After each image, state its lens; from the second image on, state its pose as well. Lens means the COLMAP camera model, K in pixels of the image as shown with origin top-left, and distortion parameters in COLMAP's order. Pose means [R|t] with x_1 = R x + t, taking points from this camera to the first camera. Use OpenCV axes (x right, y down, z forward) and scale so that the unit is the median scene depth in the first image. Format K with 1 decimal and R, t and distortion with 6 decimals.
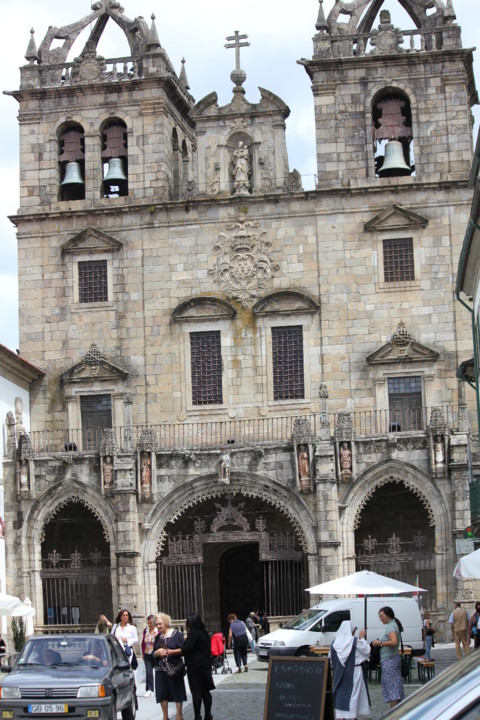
lens RADIAL K [[1766.5, 0, 240.6], [0, 1766.5, 359.0], [0, 0, 1]] dist [-0.349684, 0.000000]
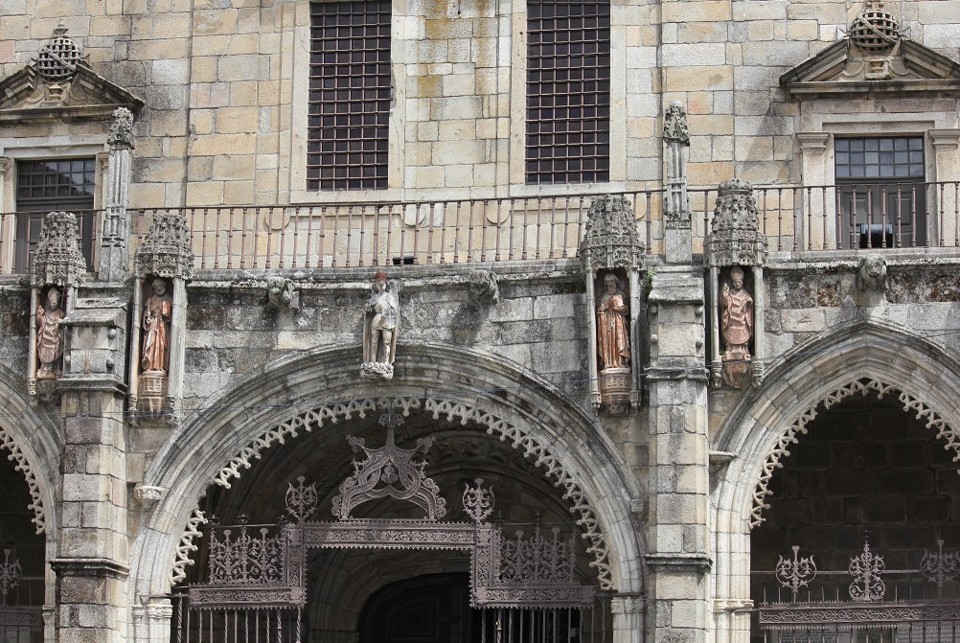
lens RADIAL K [[2355.3, 0, 478.0], [0, 2355.3, 321.5], [0, 0, 1]] dist [-0.349684, 0.000000]
pose [[0.998641, 0.048870, 0.018111, 0.001397], [-0.048150, 0.998107, -0.038265, 0.075760], [-0.019947, 0.037341, 0.999103, 0.536504]]
